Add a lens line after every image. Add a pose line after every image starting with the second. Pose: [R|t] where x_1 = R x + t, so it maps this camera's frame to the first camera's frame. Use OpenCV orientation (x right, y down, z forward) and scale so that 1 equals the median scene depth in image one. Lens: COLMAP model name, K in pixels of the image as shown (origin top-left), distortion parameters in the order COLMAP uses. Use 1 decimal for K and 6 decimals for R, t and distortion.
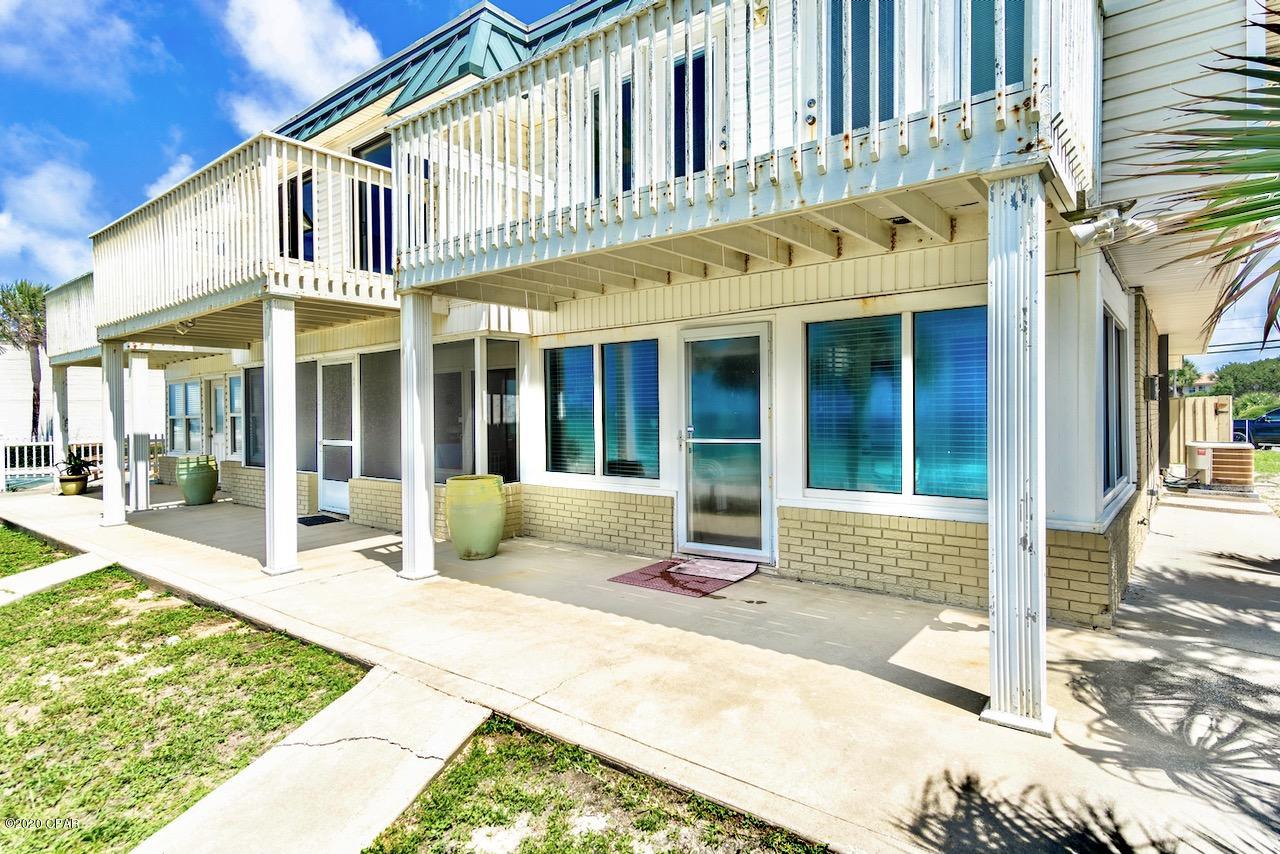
lens RADIAL K [[676.7, 0, 638.0], [0, 676.7, 418.2], [0, 0, 1]] dist [0.016613, -0.000126]
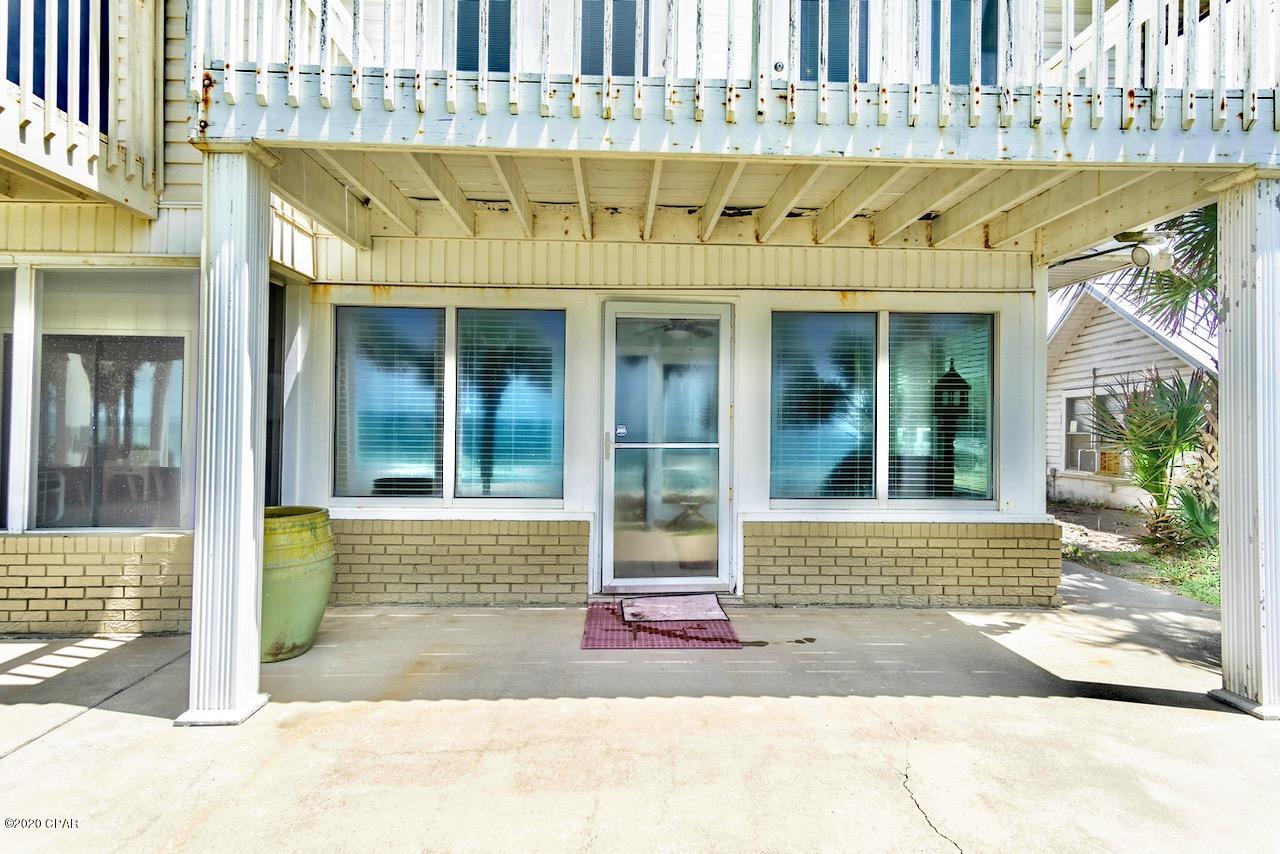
lens RADIAL K [[676.7, 0, 638.0], [0, 676.7, 418.2], [0, 0, 1]] dist [0.016613, -0.000126]
pose [[0.764485, 0.027597, 0.644050, -0.490274], [-0.012174, 0.999523, -0.028377, 0.028608], [-0.644526, 0.013853, 0.764457, 0.481529]]
